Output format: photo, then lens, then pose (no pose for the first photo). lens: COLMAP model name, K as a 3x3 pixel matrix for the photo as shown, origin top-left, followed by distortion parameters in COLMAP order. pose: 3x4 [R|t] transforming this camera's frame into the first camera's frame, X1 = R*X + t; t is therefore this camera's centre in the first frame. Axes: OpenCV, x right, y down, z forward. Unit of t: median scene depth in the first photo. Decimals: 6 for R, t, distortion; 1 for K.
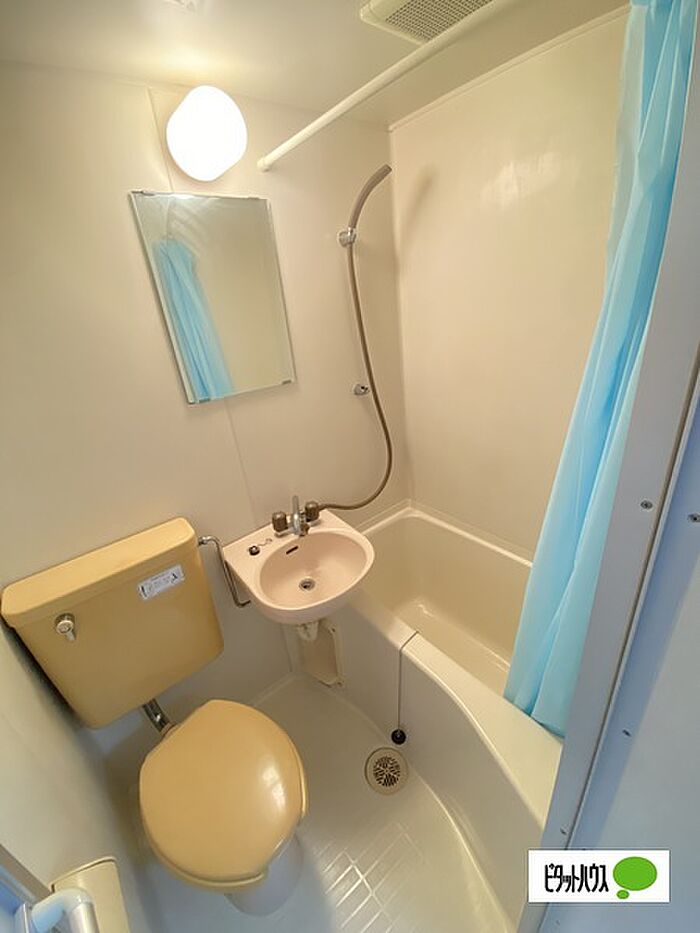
lens RADIAL K [[374.1, 0, 347.9], [0, 374.1, 464.9], [0, 0, 1]] dist [0.027441, -0.023820]
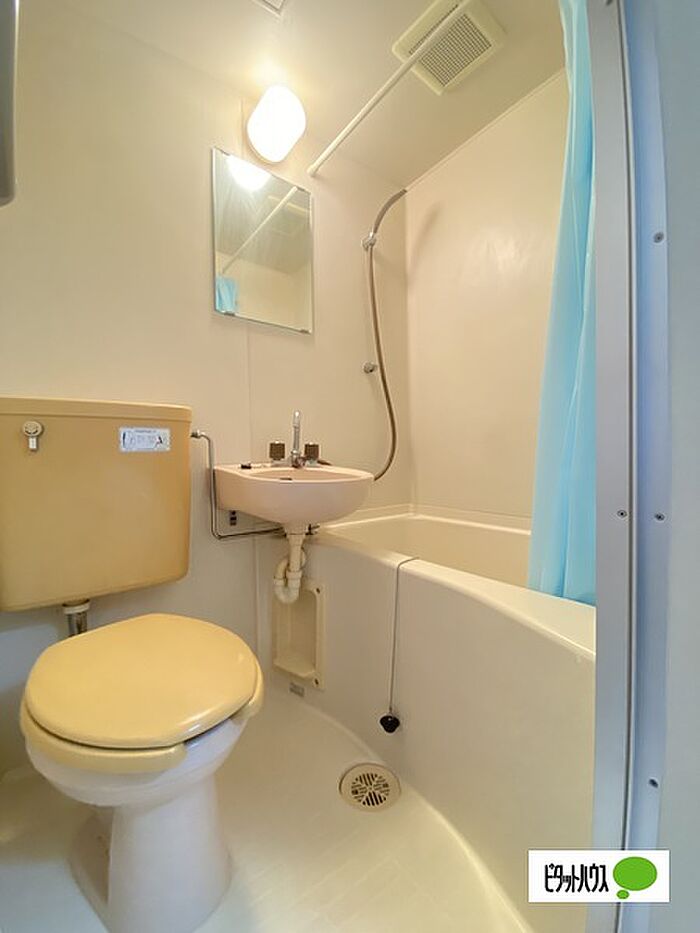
lens RADIAL K [[374.1, 0, 347.9], [0, 374.1, 464.9], [0, 0, 1]] dist [0.027441, -0.023820]
pose [[0.995579, 0.091457, -0.021409, 0.022124], [-0.092673, 0.919237, -0.382641, 0.539986], [-0.015316, 0.382934, 0.923649, 0.127504]]
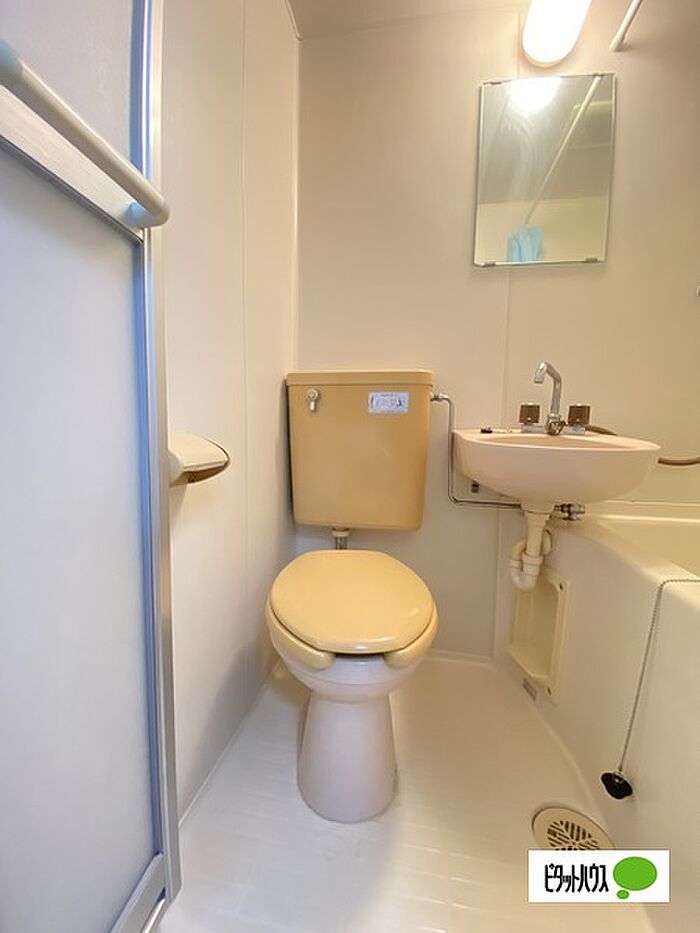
lens RADIAL K [[374.1, 0, 347.9], [0, 374.1, 464.9], [0, 0, 1]] dist [0.027441, -0.023820]
pose [[0.646545, 0.183932, -0.740371, 0.192601], [-0.386869, 0.915502, -0.110402, 0.503358], [0.657505, 0.357806, 0.663070, 0.233152]]
